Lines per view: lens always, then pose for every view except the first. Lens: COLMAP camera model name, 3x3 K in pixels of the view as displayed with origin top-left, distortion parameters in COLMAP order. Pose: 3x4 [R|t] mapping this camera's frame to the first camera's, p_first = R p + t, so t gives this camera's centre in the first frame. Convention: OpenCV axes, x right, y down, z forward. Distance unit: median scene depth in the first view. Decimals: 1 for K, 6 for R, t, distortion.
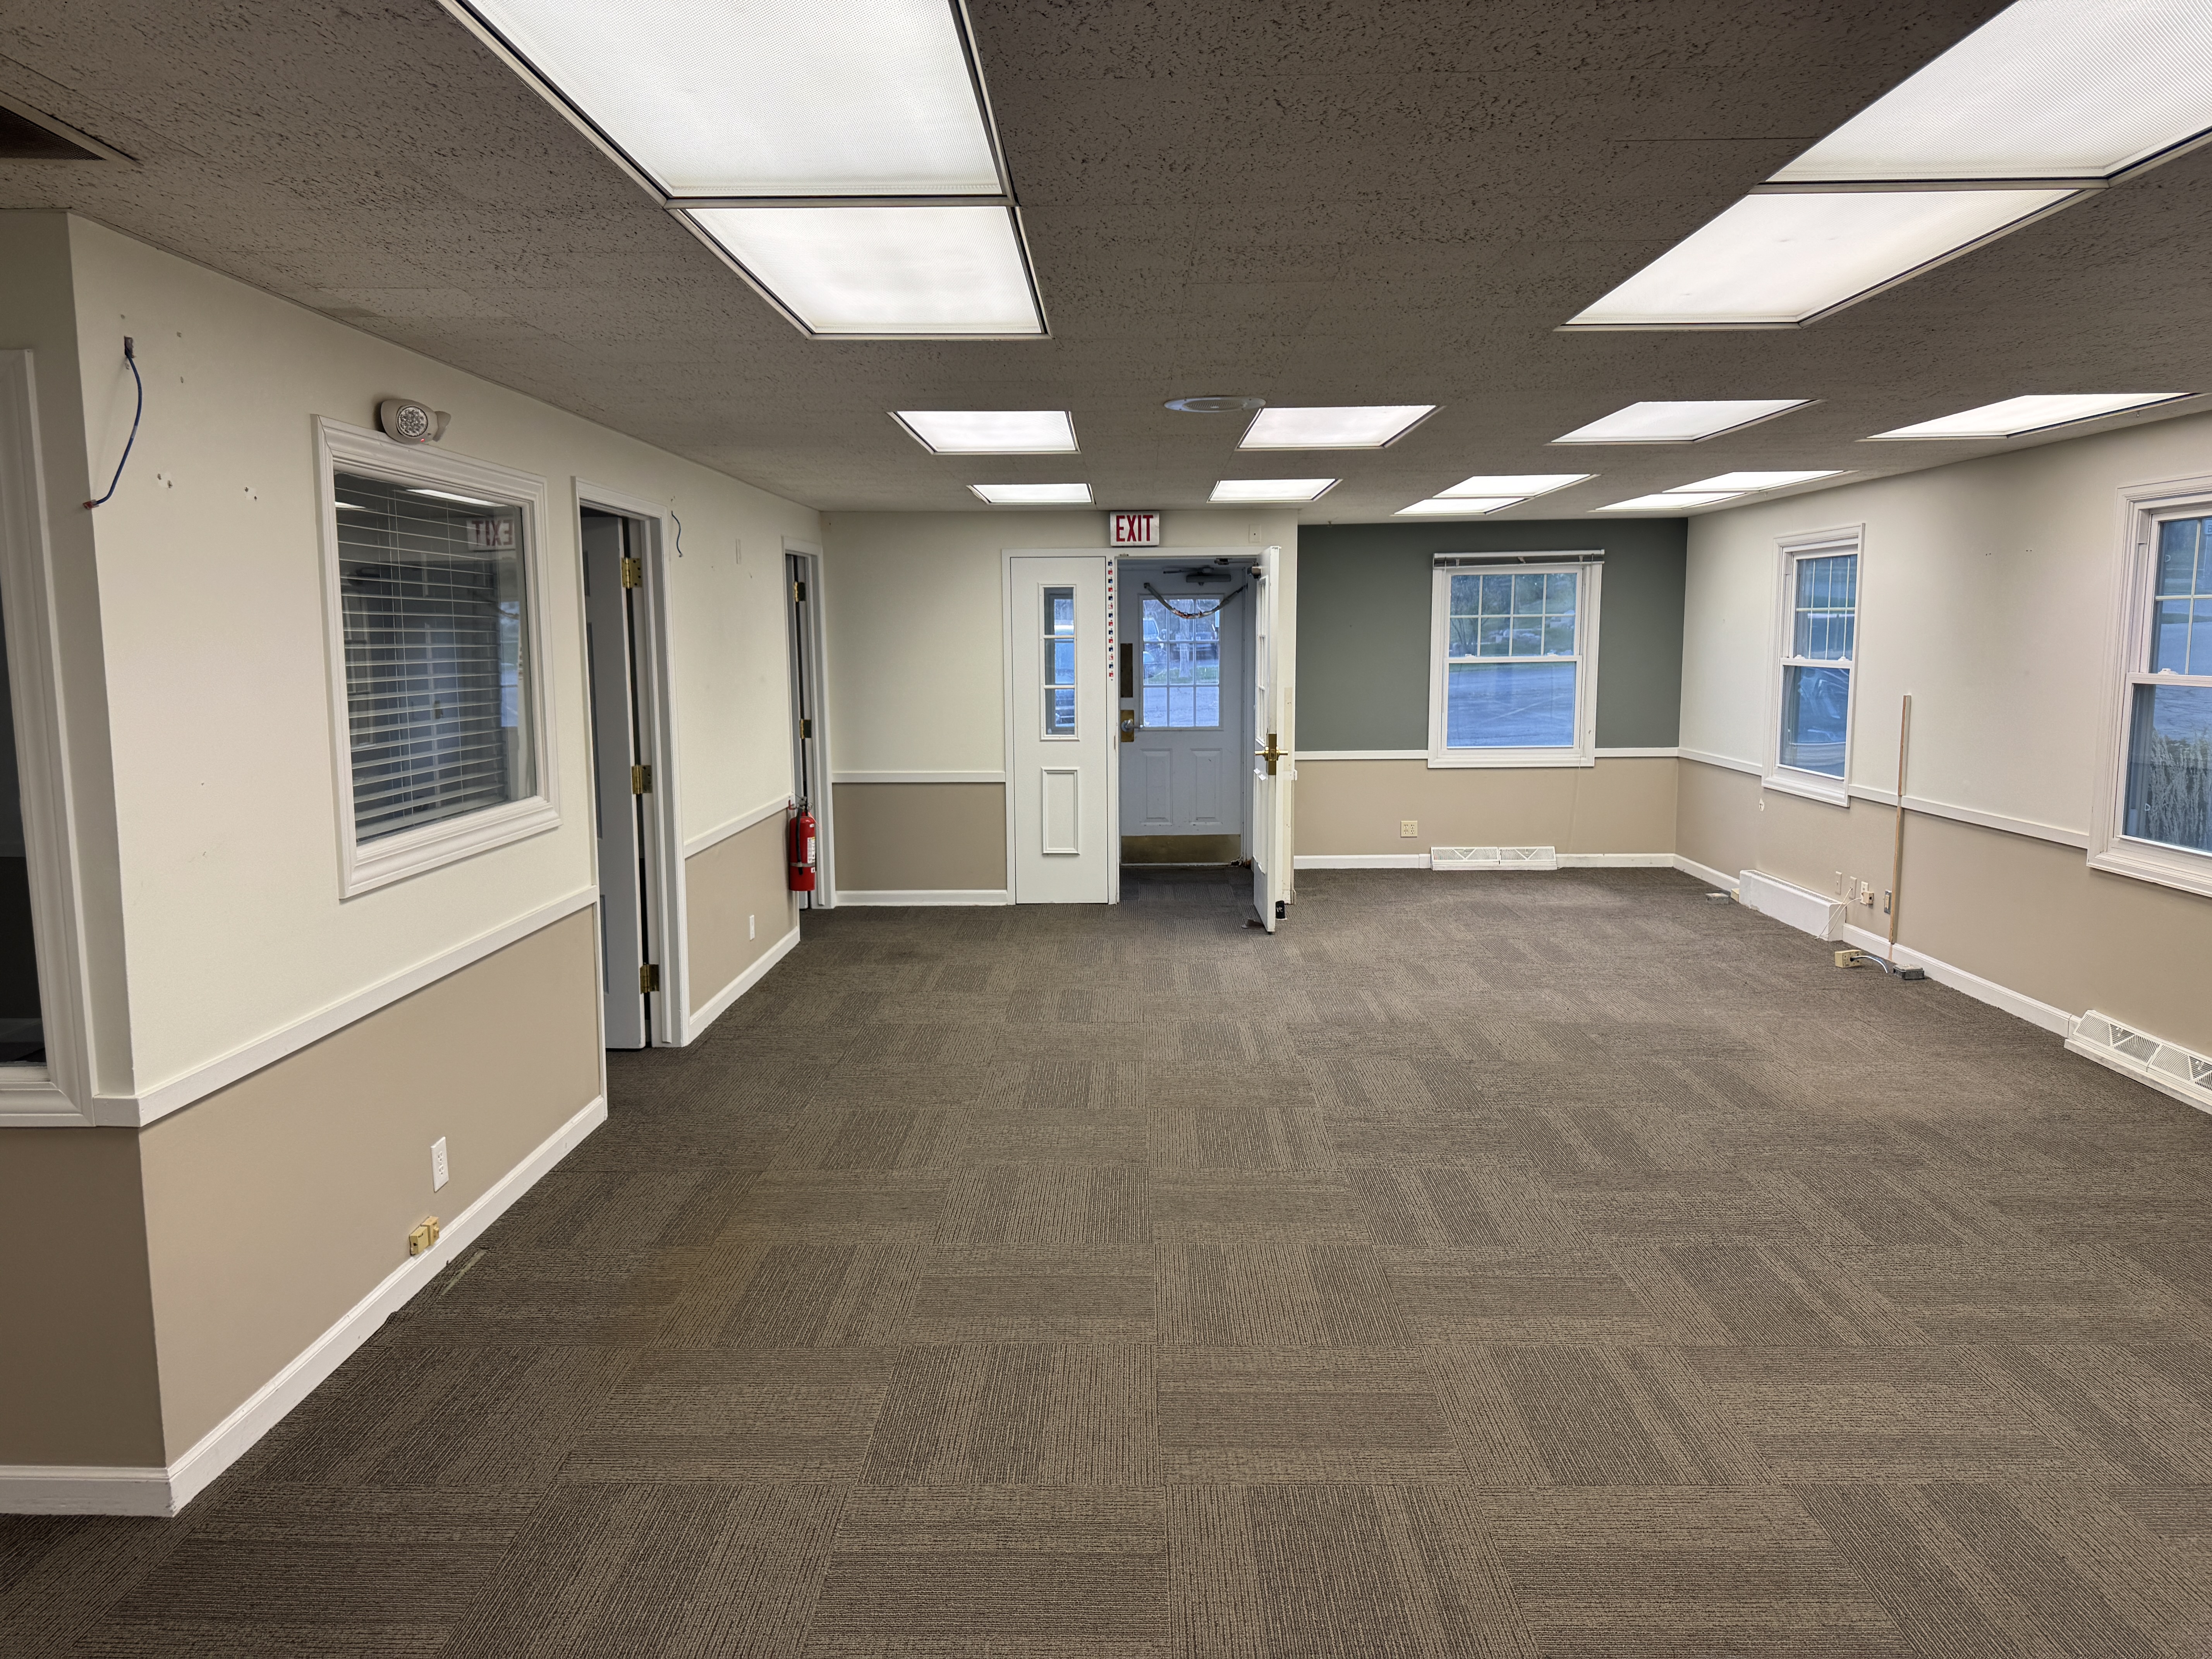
lens RADIAL K [[1573.2, 0, 1083.6], [0, 1573.2, 824.0], [0, 0, 1]] dist [0.076871, -0.086418]
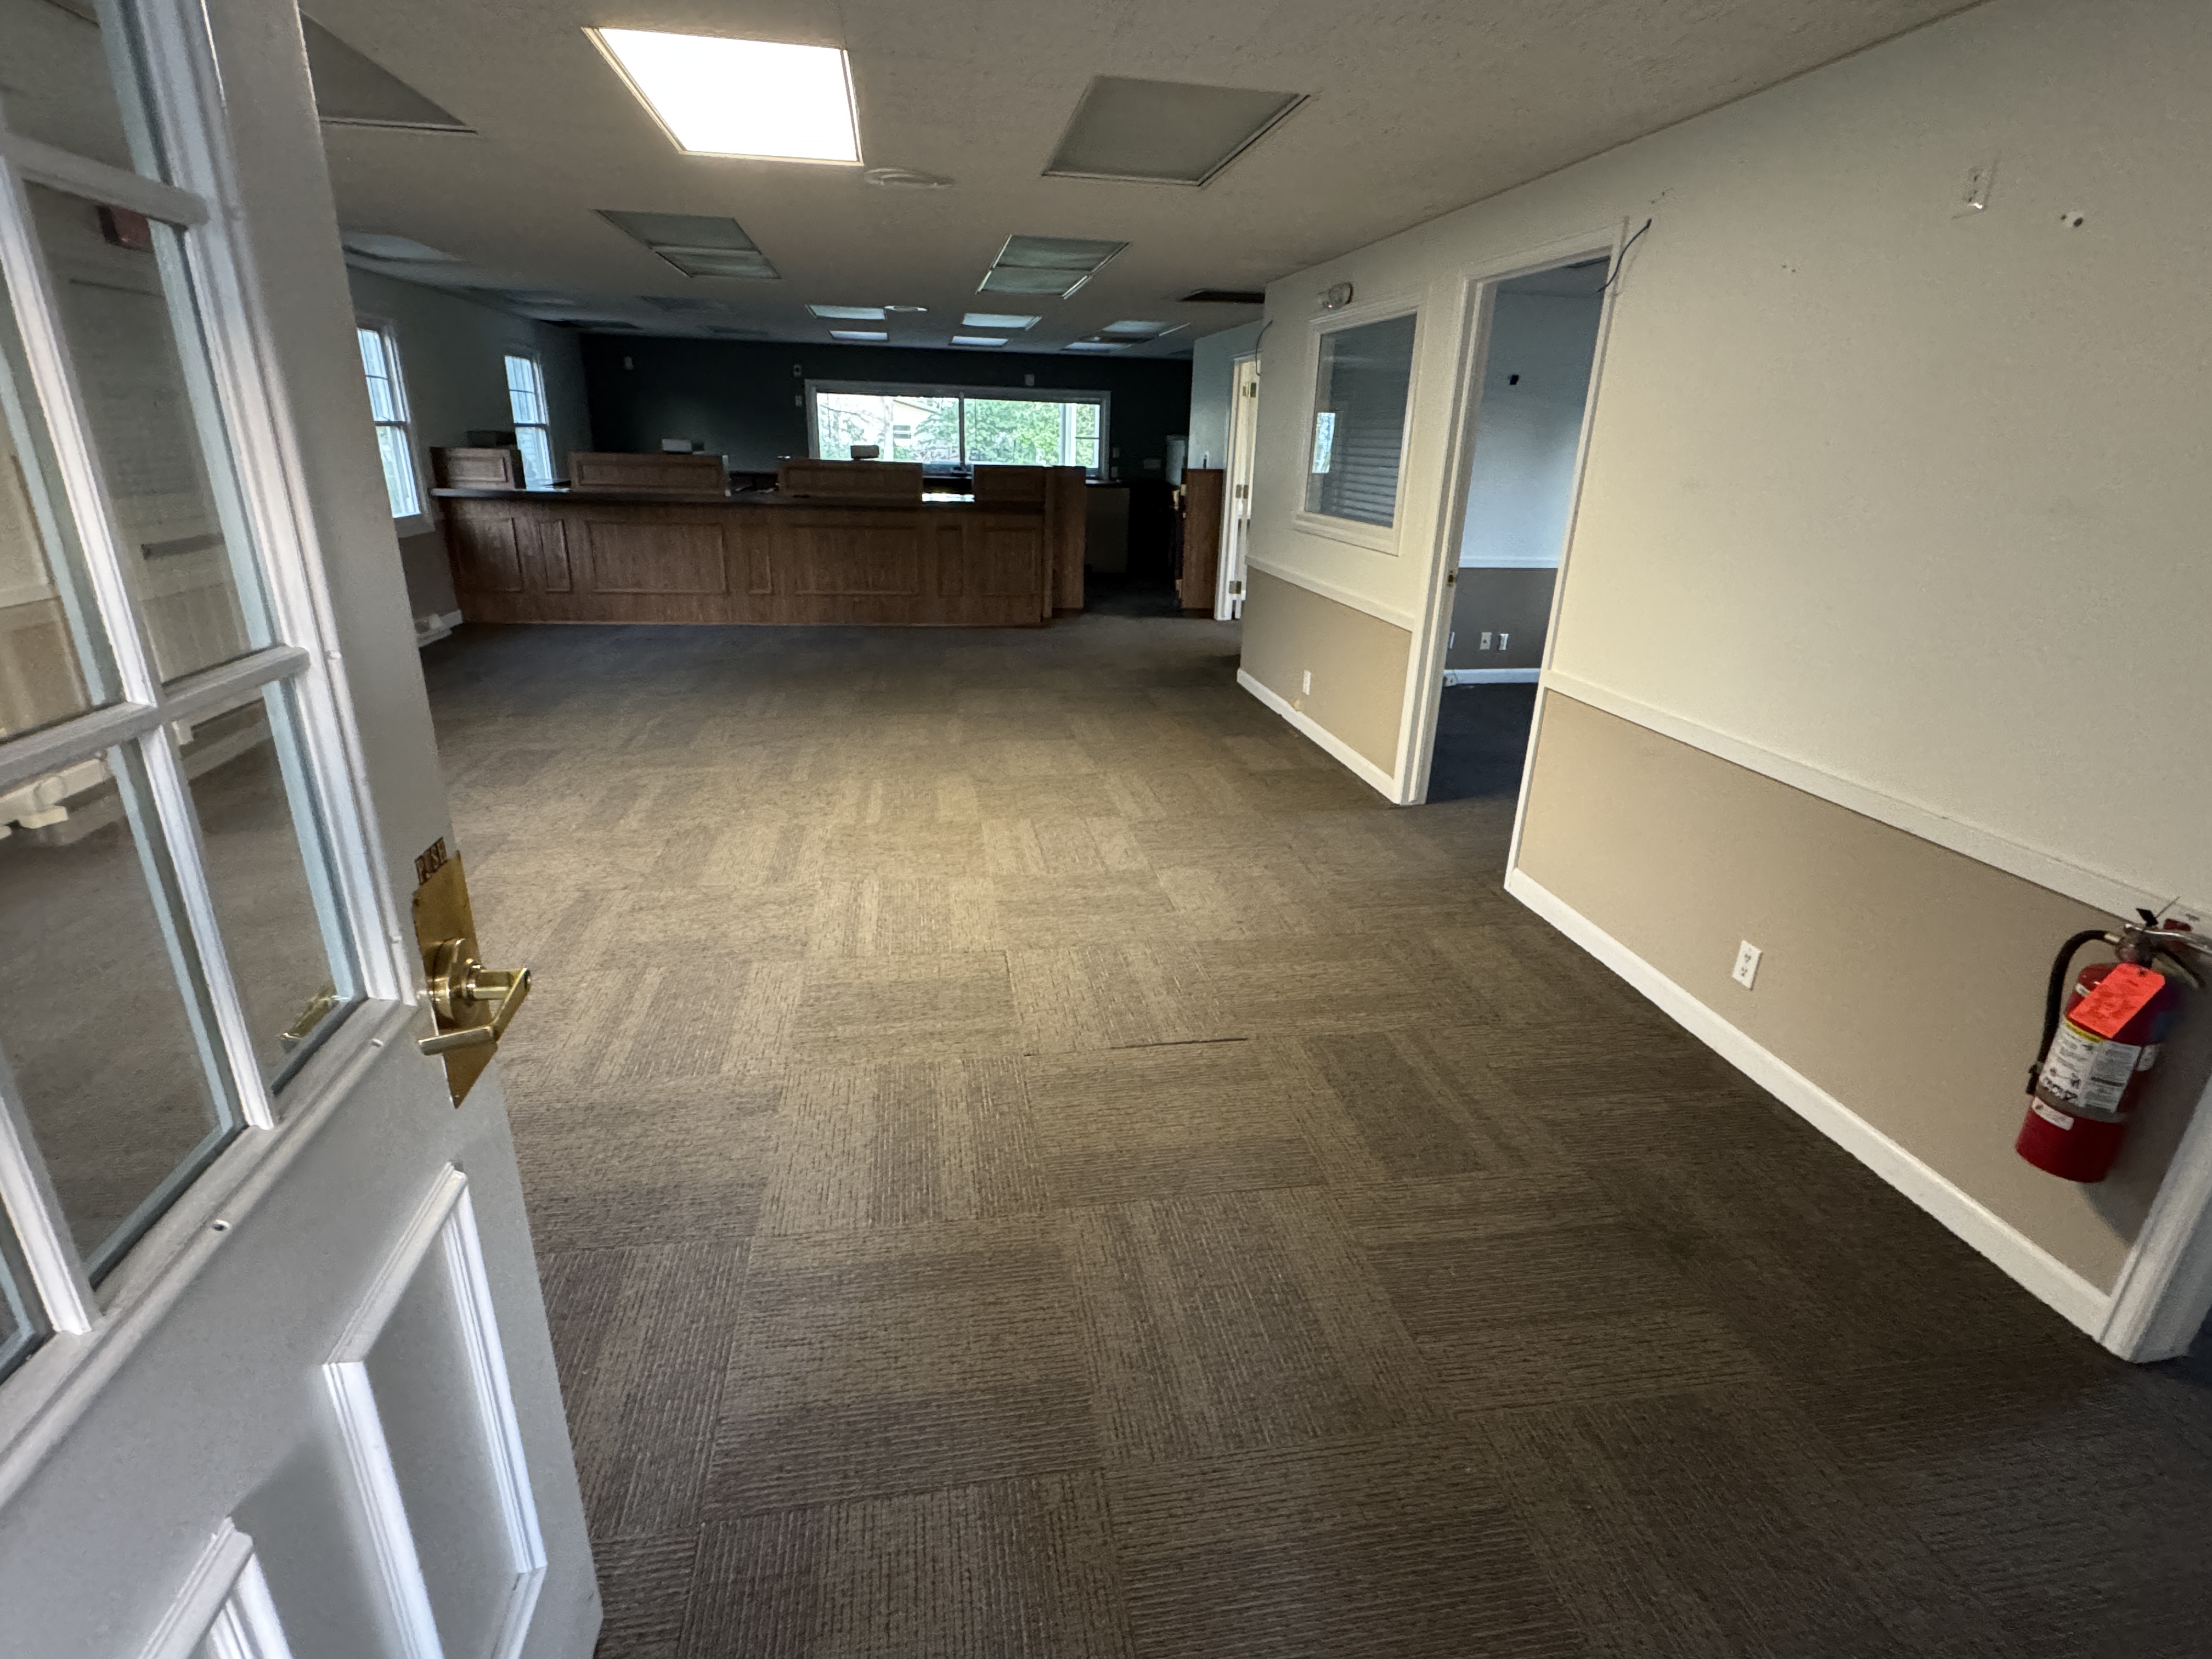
lens RADIAL K [[1076.3, 0, 1118.4], [0, 1076.3, 831.7], [0, 0, 1]] dist [0.003073, 0.000188]
pose [[-0.977270, 0.052817, -0.205313, 0.095640], [-0.047445, 0.889412, 0.454638, -0.169697], [0.206620, 0.454045, -0.866690, 1.579849]]
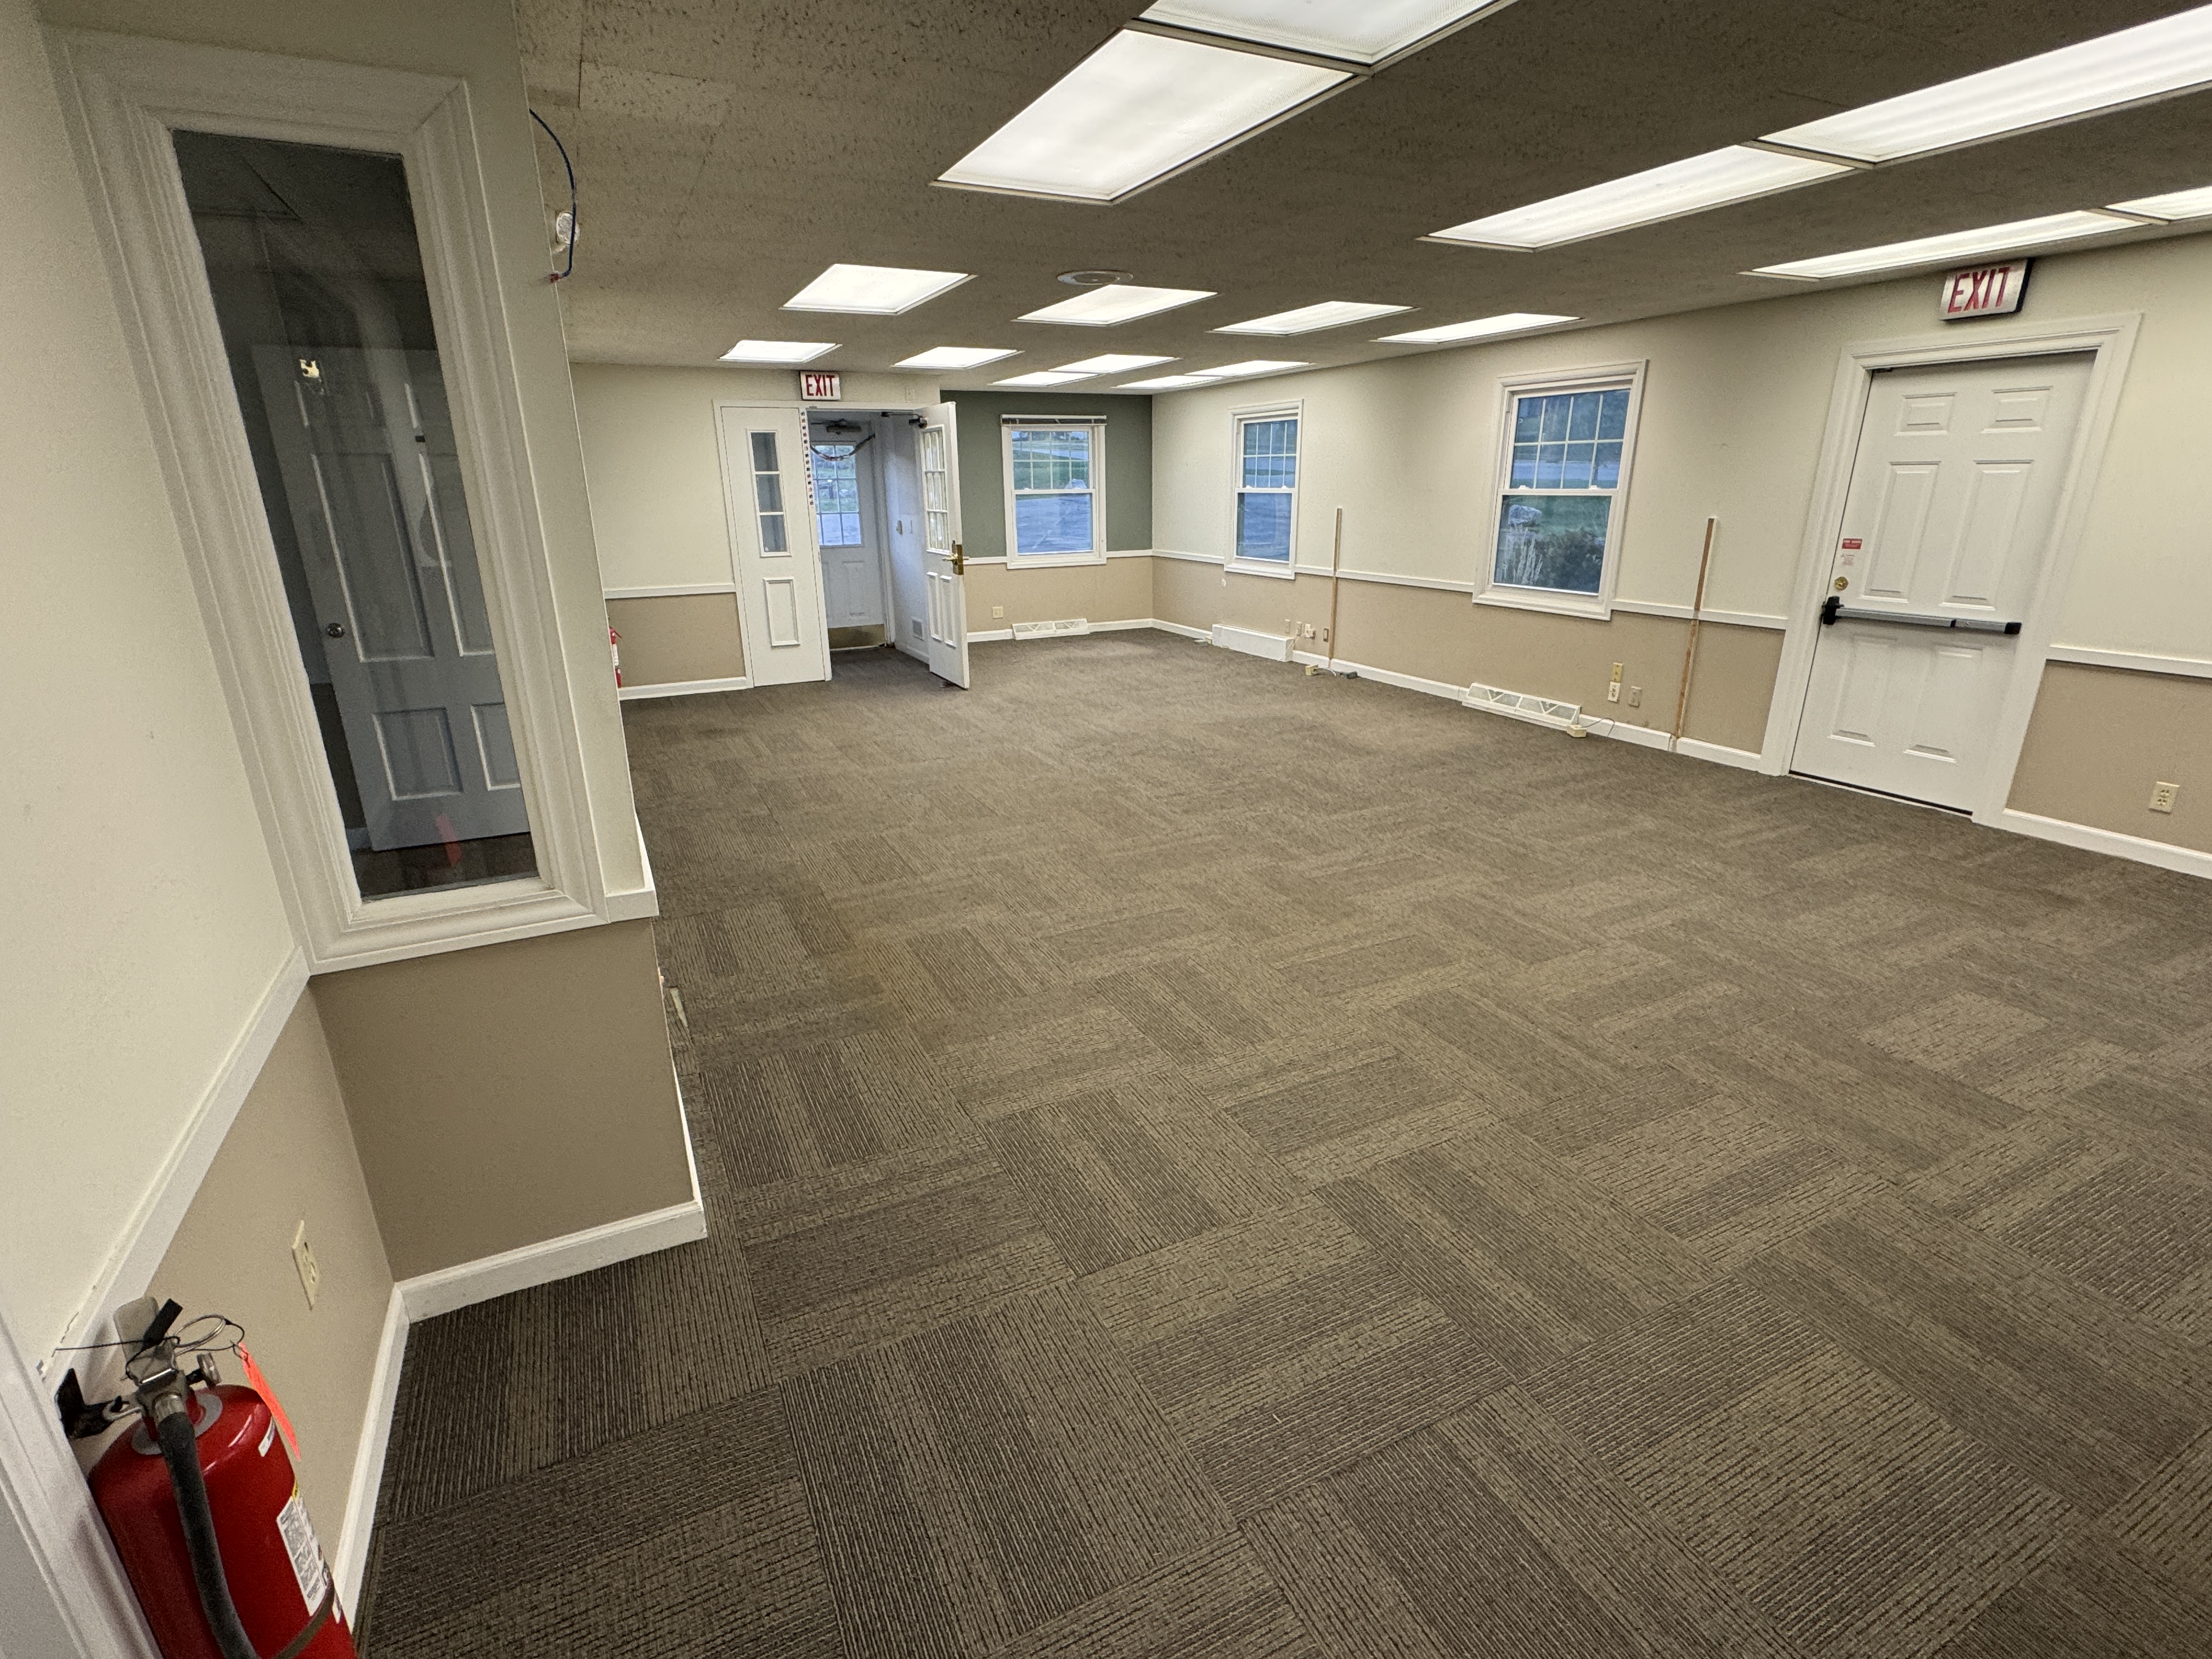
lens RADIAL K [[1054.3, 0, 1101.7], [0, 1054.3, 827.5], [0, 0, 1]] dist [0.006884, -0.000867]
pose [[0.884756, -0.149715, 0.441353, -0.305540], [0.061854, 0.976342, 0.207197, 0.001744], [-0.461932, -0.156019, 0.873085, 0.122914]]
